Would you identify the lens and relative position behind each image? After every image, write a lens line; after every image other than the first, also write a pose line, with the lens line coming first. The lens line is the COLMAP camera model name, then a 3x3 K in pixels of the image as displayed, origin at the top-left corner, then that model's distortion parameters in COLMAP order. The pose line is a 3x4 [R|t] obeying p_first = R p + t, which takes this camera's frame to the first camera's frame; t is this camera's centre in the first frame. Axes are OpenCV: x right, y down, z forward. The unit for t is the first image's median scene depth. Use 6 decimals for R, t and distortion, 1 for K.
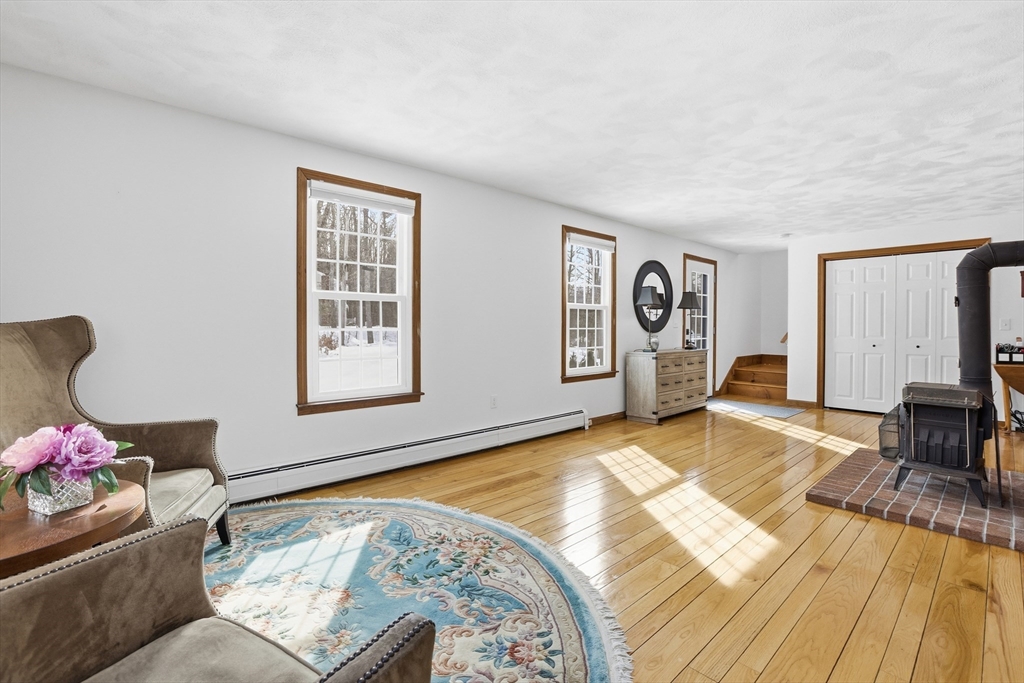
lens RADIAL K [[461.1, 0, 512.2], [0, 461.1, 329.9], [0, 0, 1]] dist [-0.041314, 0.000698]
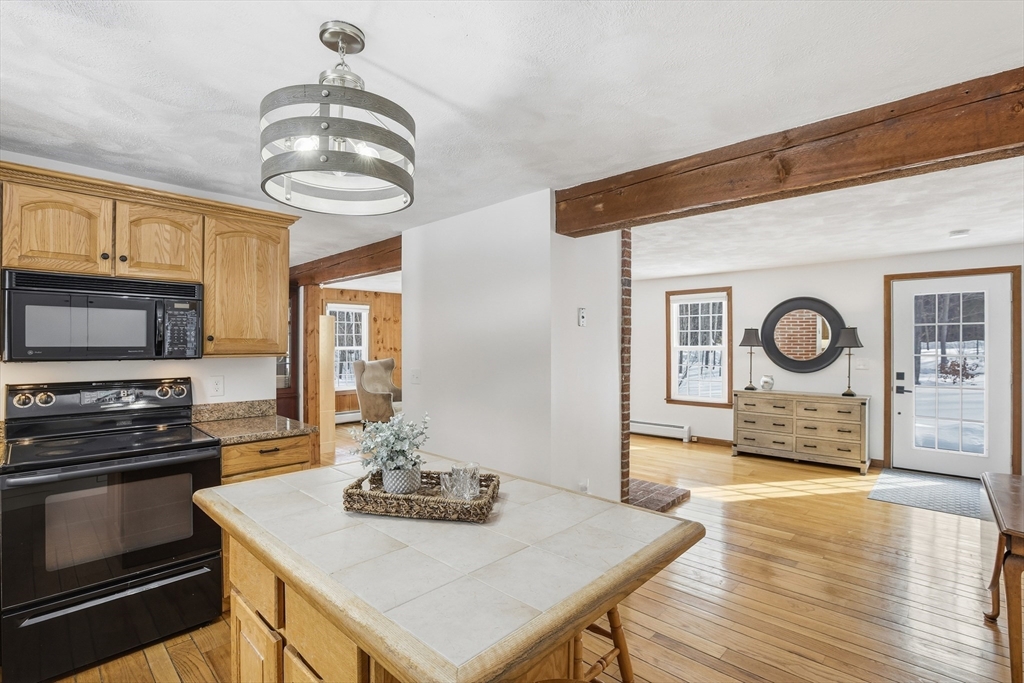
lens RADIAL K [[461.1, 0, 512.2], [0, 461.1, 329.9], [0, 0, 1]] dist [-0.041314, 0.000698]
pose [[0.066990, -0.035238, -0.997131, 1.479283], [-0.011923, 0.999277, -0.036115, -0.054234], [0.997682, 0.014308, 0.066522, 0.413059]]
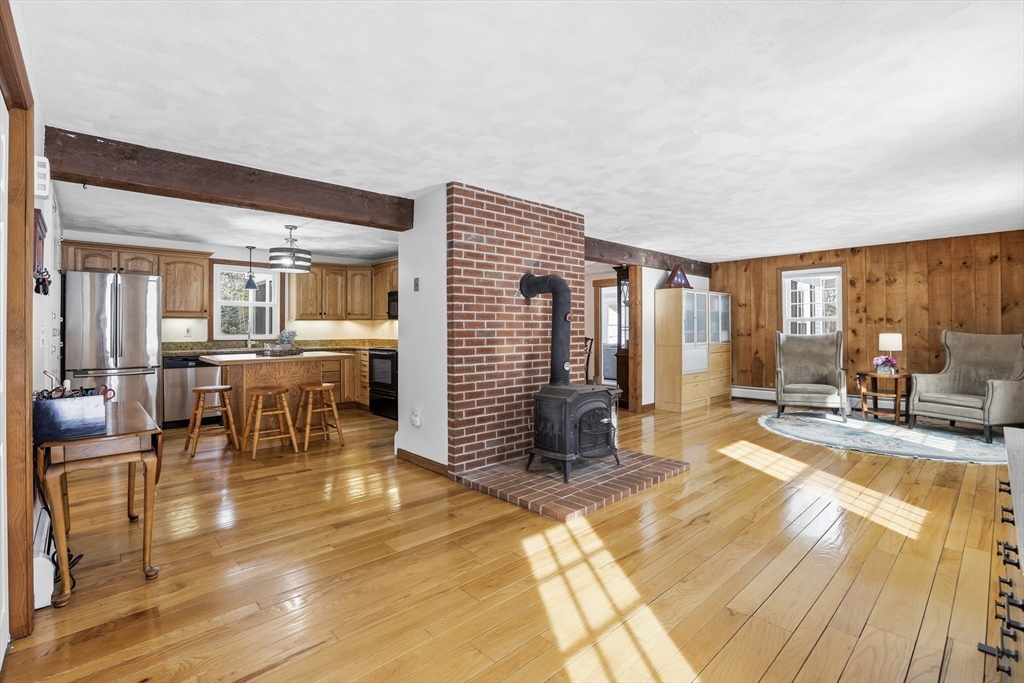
lens RADIAL K [[461.1, 0, 512.2], [0, 461.1, 329.9], [0, 0, 1]] dist [-0.041314, 0.000698]
pose [[-0.999886, 0.002071, 0.014949, 0.685105], [0.002204, 0.999958, 0.008884, -0.023722], [-0.014930, 0.008916, -0.999849, 1.385506]]
